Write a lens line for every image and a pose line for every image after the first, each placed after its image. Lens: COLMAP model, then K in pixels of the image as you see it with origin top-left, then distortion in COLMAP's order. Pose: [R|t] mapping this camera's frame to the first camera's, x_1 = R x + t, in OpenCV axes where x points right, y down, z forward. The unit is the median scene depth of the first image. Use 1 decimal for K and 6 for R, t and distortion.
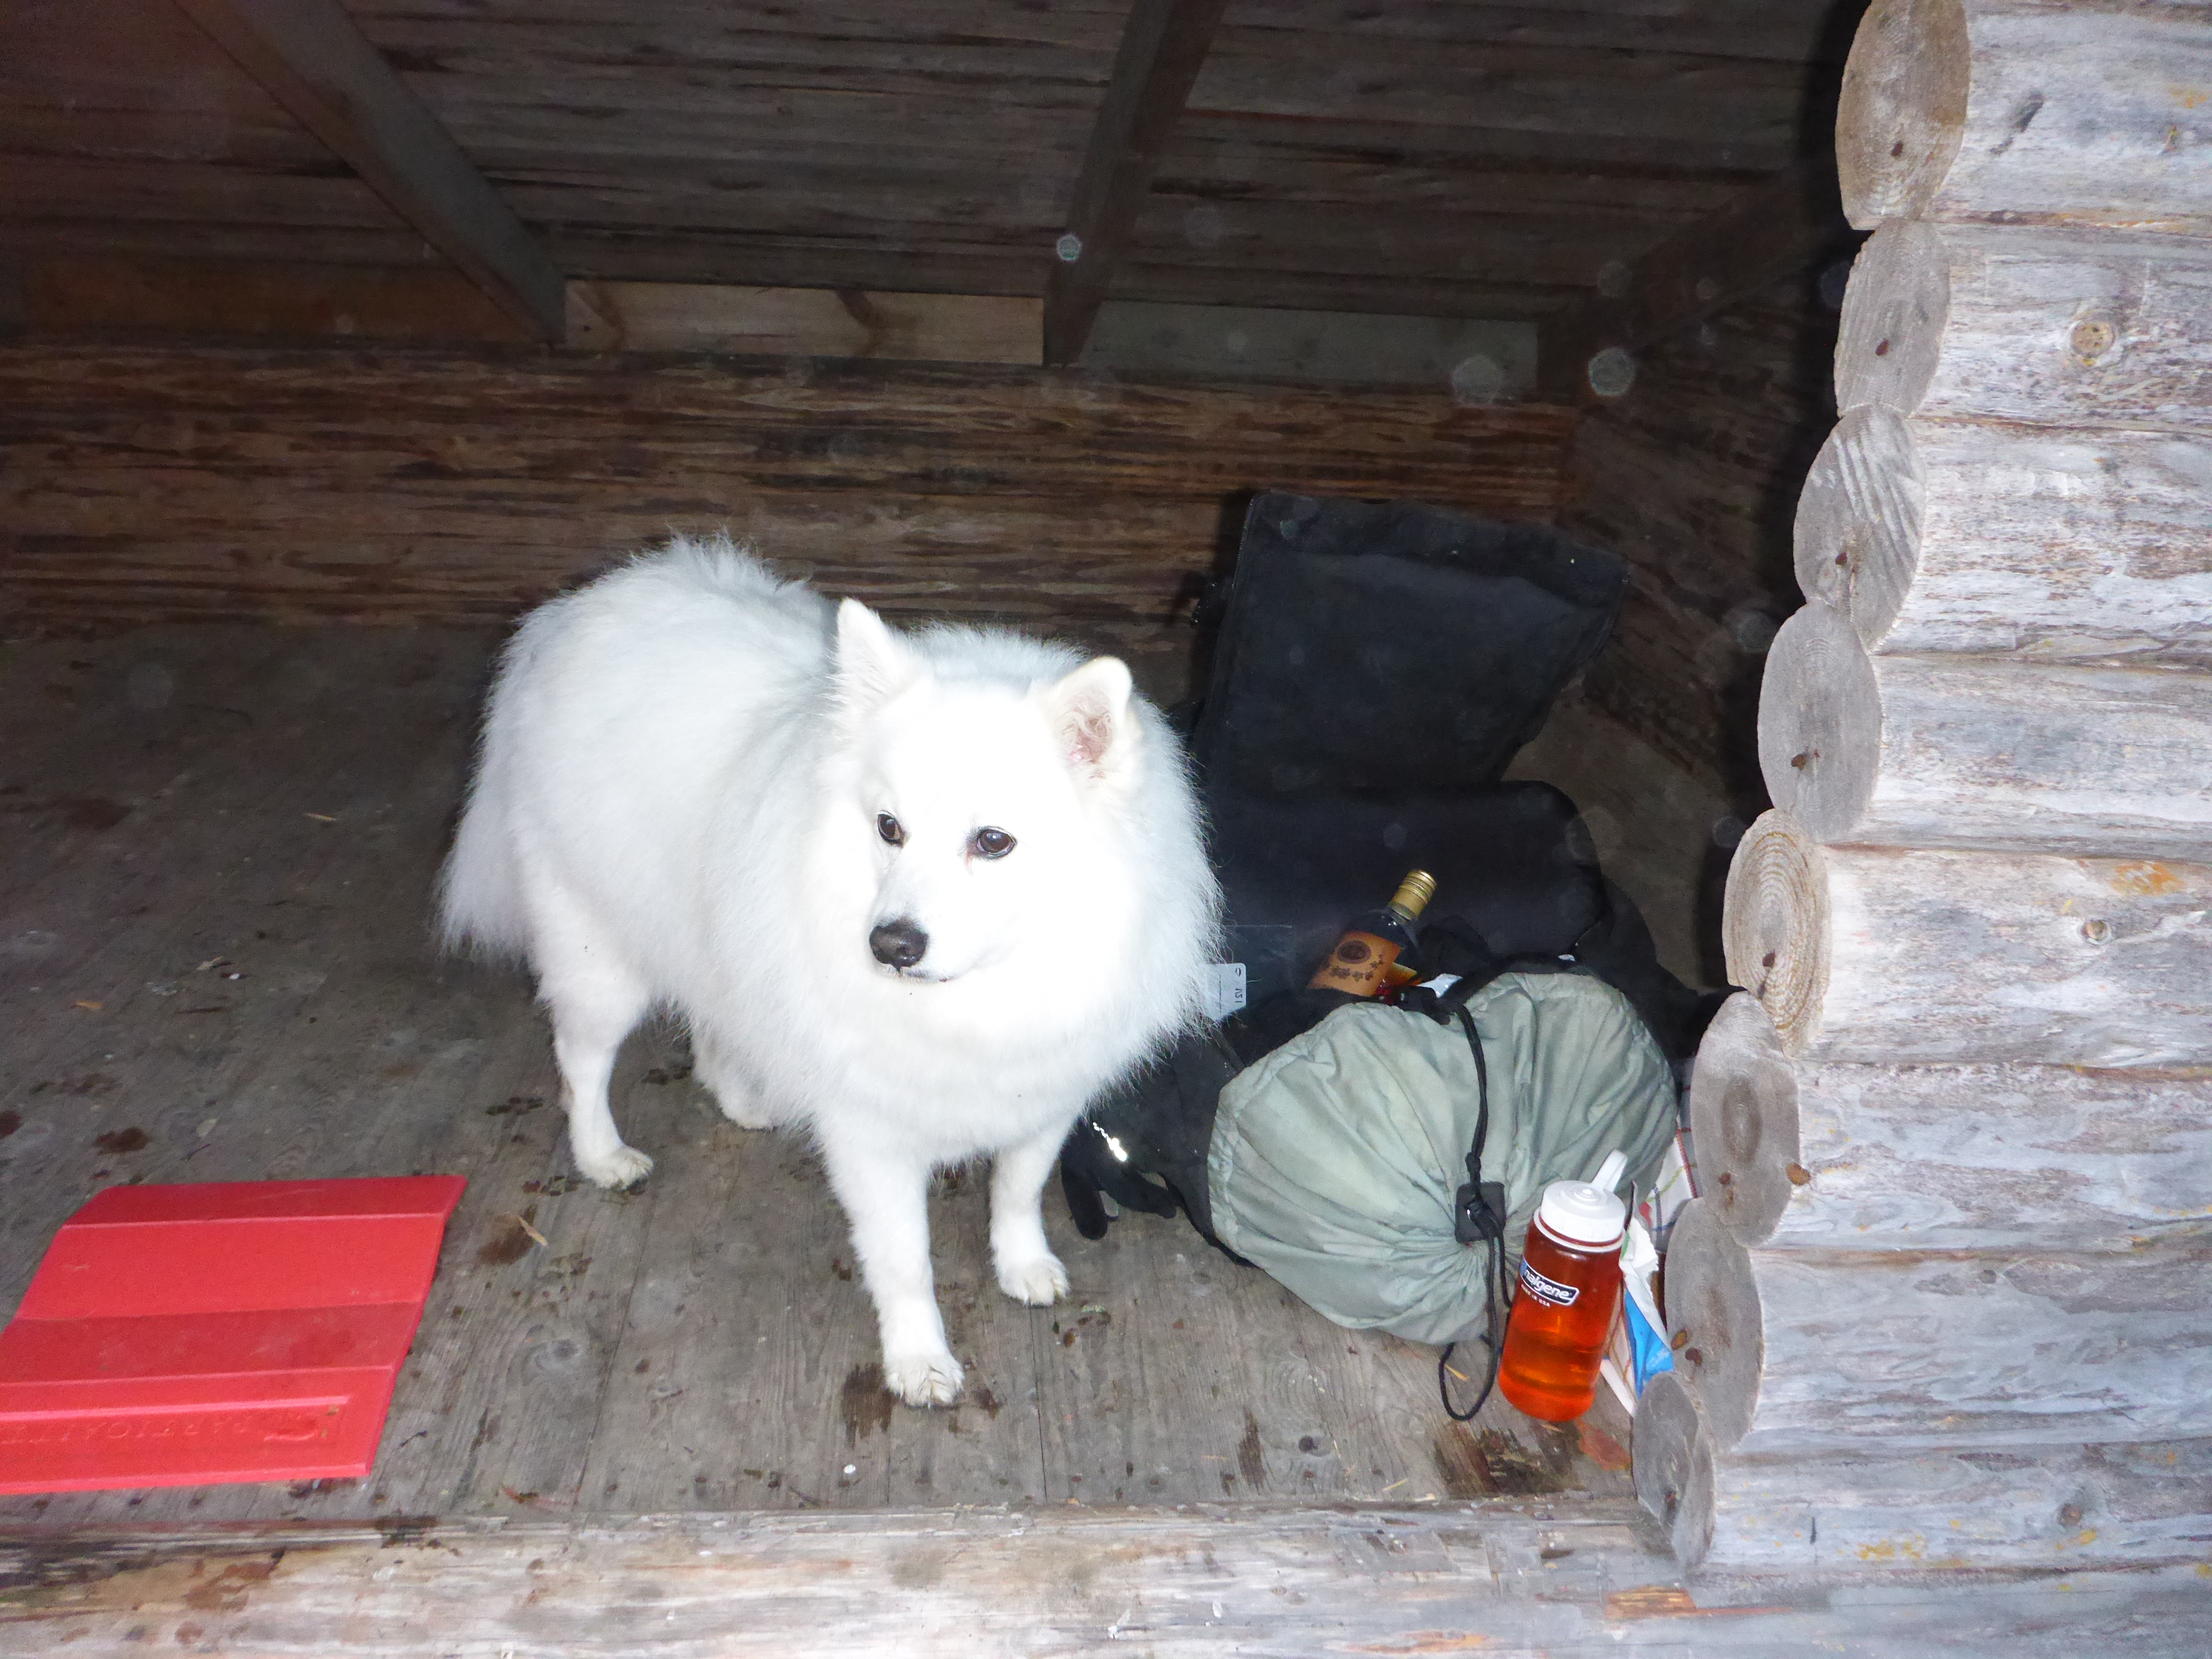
lens RADIAL K [[1865.7, 0, 1099.9], [0, 1865.7, 839.1], [0, 0, 1]] dist [-0.009690, -0.024461]
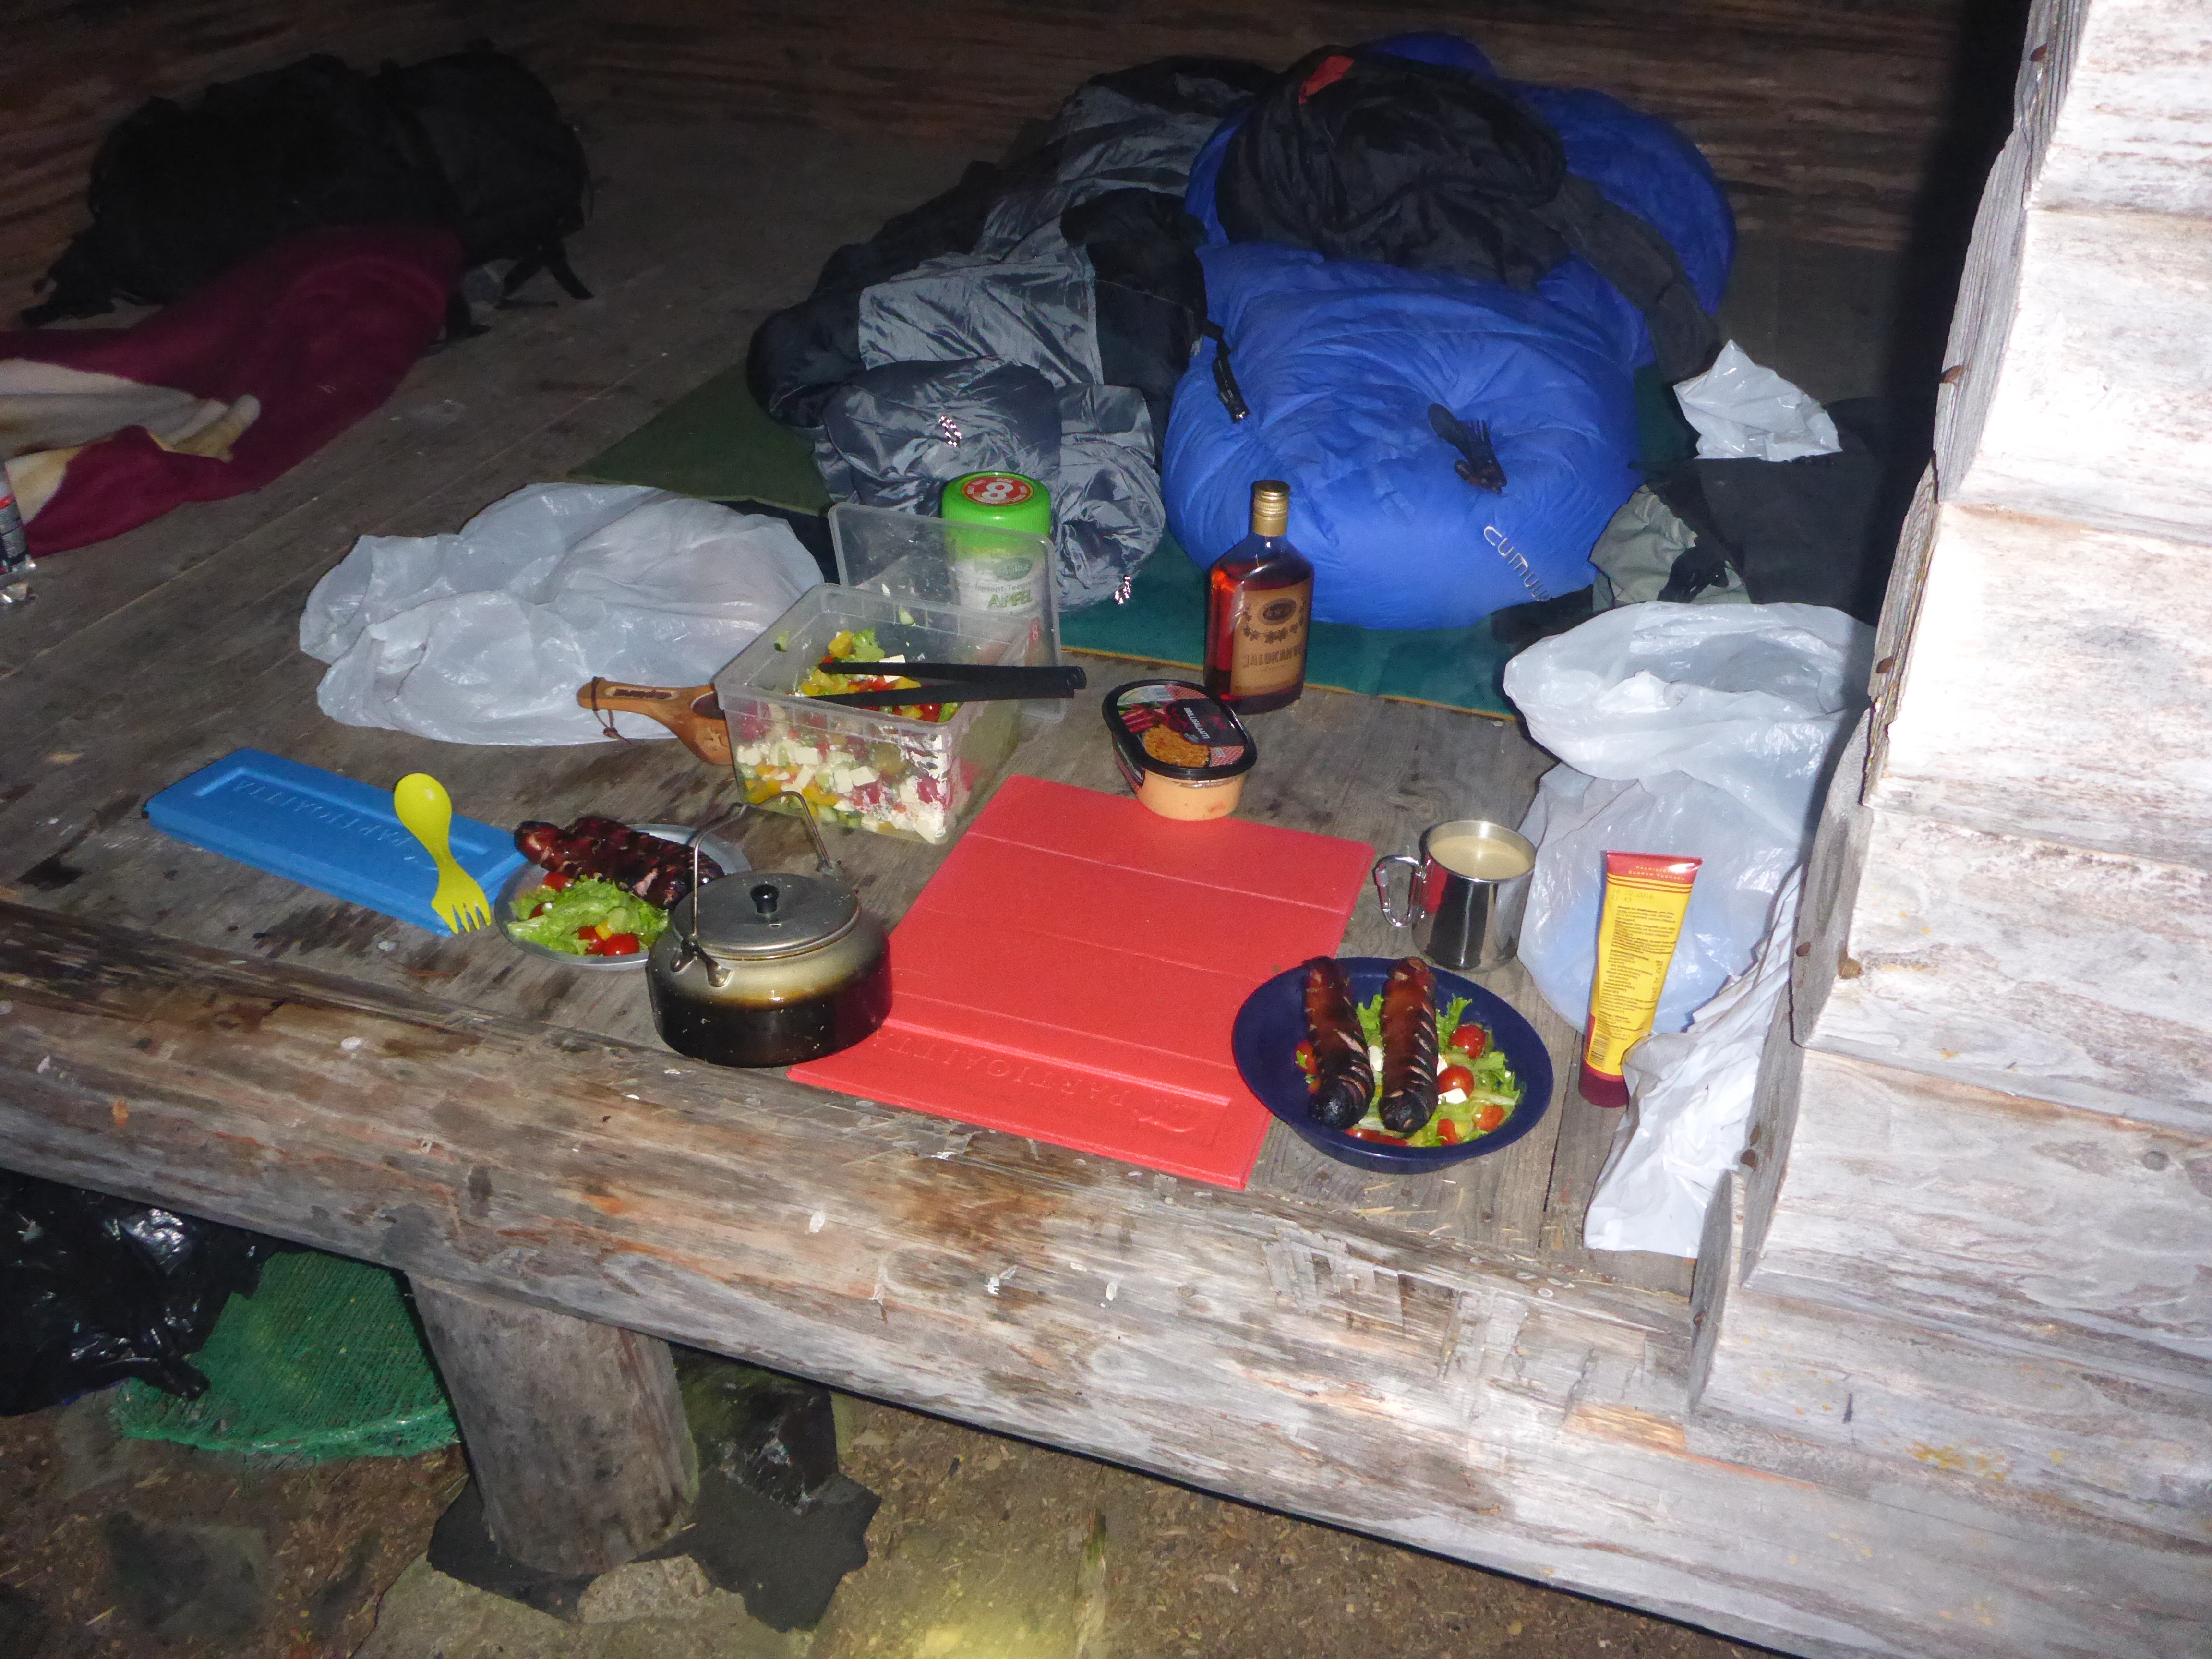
lens RADIAL K [[1865.7, 0, 1105.6], [0, 1865.7, 836.4], [0, 0, 1]] dist [-0.009690, -0.024461]
pose [[0.922762, 0.188897, -0.335898, 0.335803], [-0.111427, 0.965178, 0.236676, -0.005914], [0.368909, -0.180968, 0.911678, 0.240649]]
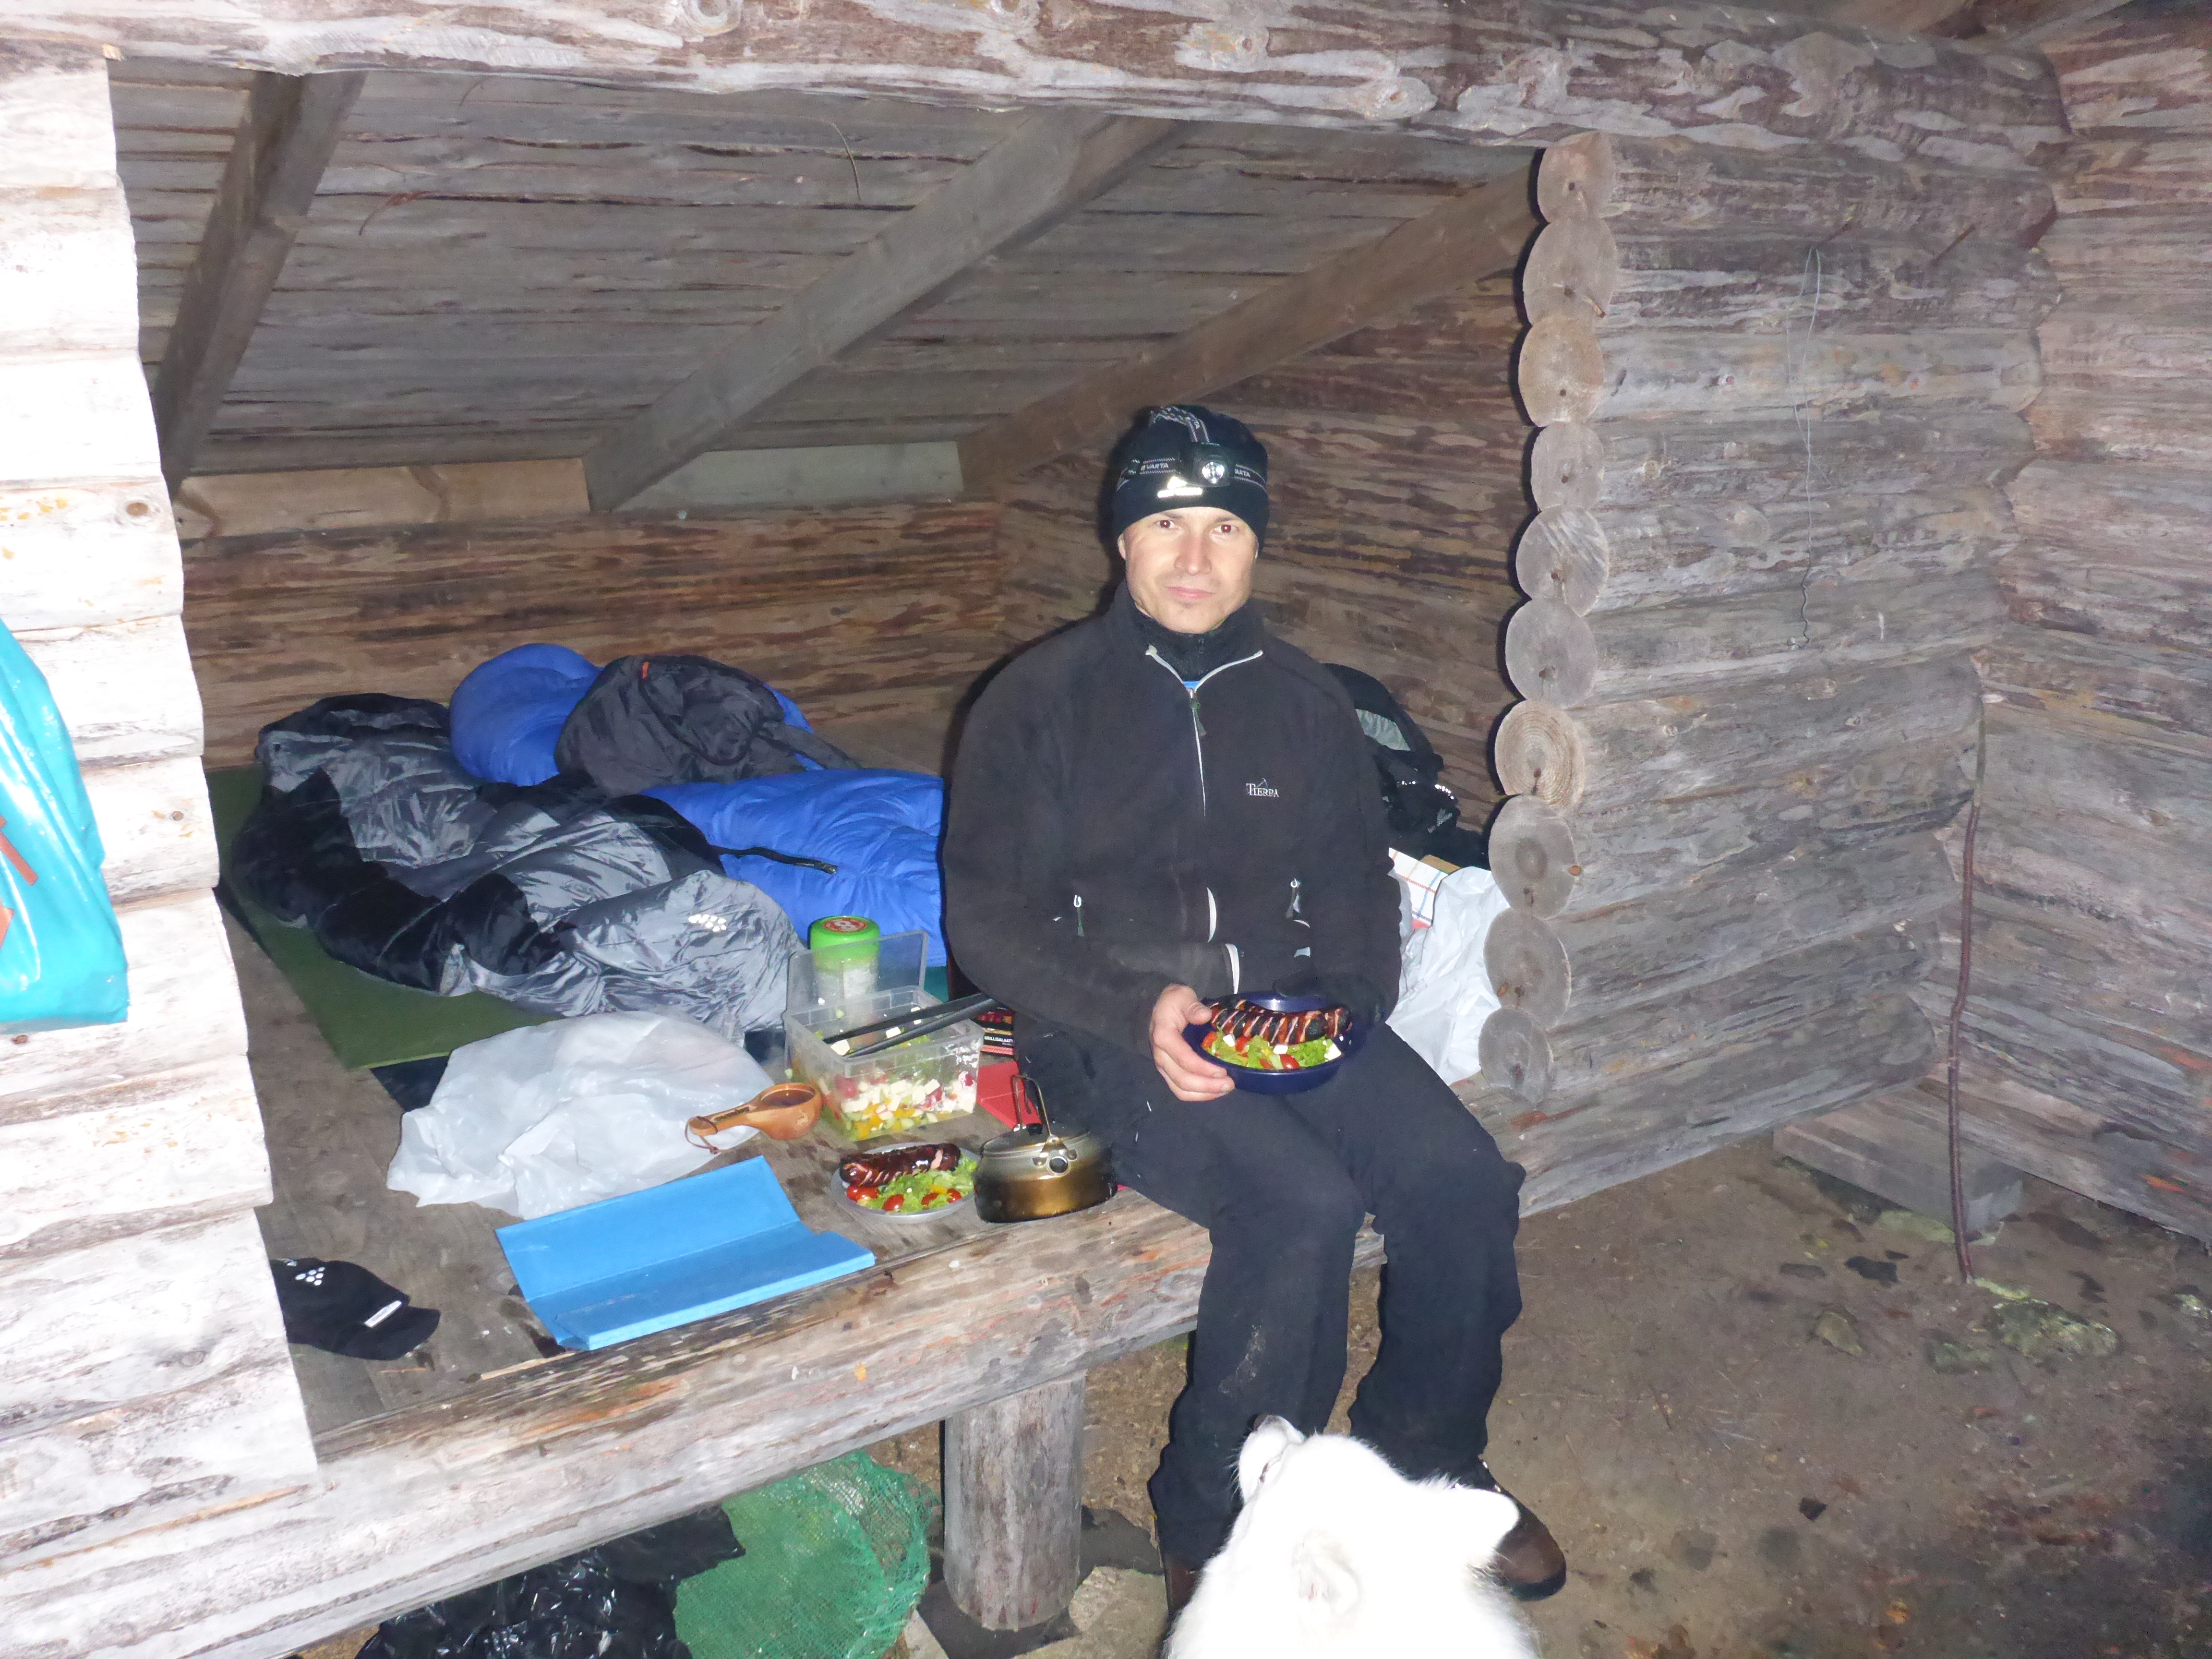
lens RADIAL K [[1865.7, 0, 1104.1], [0, 1865.7, 817.6], [0, 0, 1]] dist [-0.009690, -0.024461]
pose [[0.886228, -0.168243, 0.431618, -0.954526], [0.191856, 0.981357, -0.011402, 0.044332], [-0.421653, 0.092913, 0.901985, -0.640683]]
